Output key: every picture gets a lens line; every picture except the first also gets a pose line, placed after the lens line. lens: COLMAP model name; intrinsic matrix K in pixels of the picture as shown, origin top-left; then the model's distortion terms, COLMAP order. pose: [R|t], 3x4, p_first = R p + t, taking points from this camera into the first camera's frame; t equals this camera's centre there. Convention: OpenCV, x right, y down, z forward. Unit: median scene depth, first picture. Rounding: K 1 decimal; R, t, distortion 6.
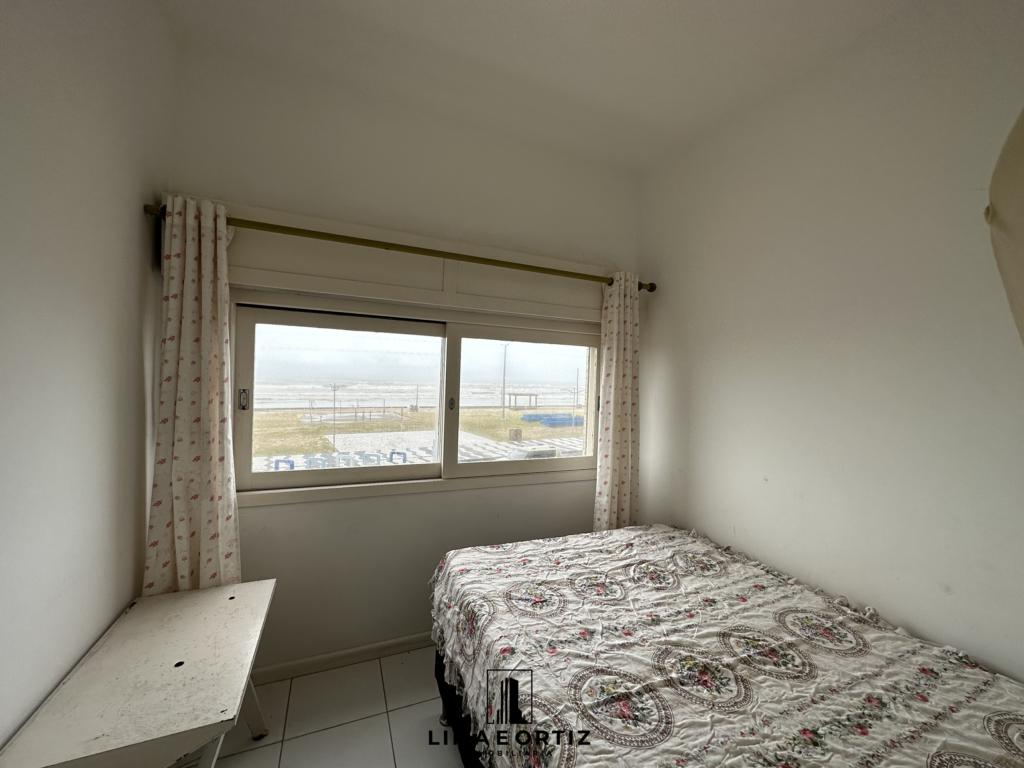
lens RADIAL K [[408.7, 0, 508.6], [0, 408.7, 384.1], [0, 0, 1]] dist [-0.001127, 0.000728]
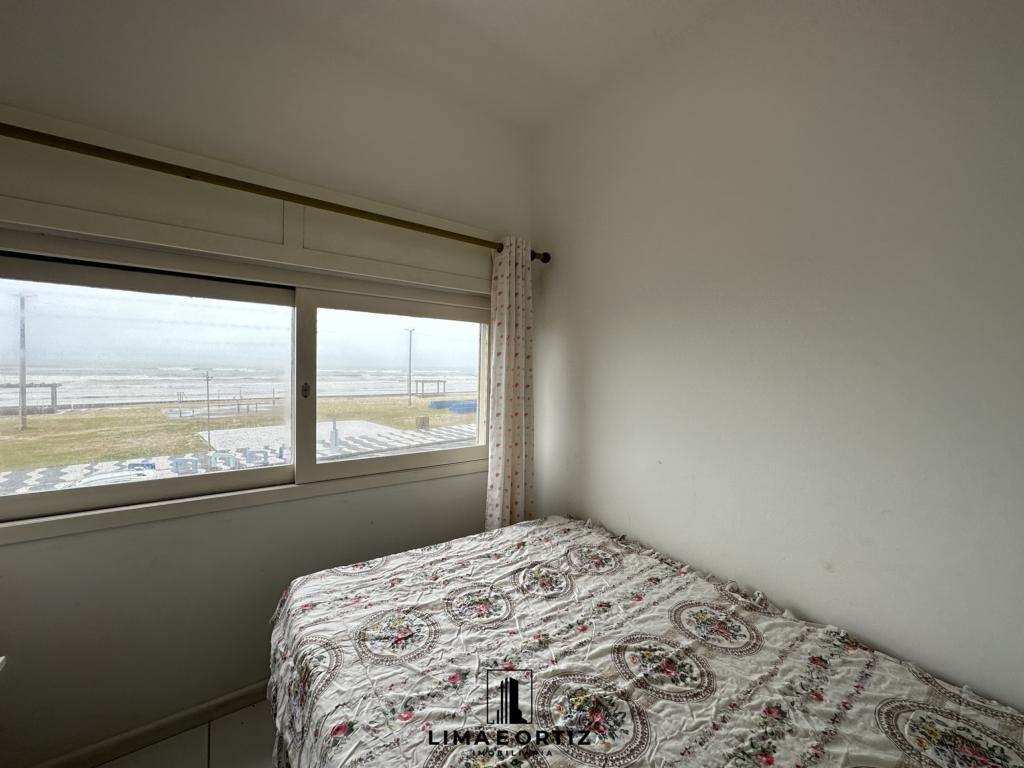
lens RADIAL K [[409.6, 0, 505.9], [0, 409.6, 385.8], [0, 0, 1]] dist [0.001249, 0.000358]
pose [[0.976931, -0.020628, 0.212558, 0.081588], [0.012622, 0.999161, 0.038950, 0.014494], [-0.213183, -0.035368, 0.976372, 0.150959]]
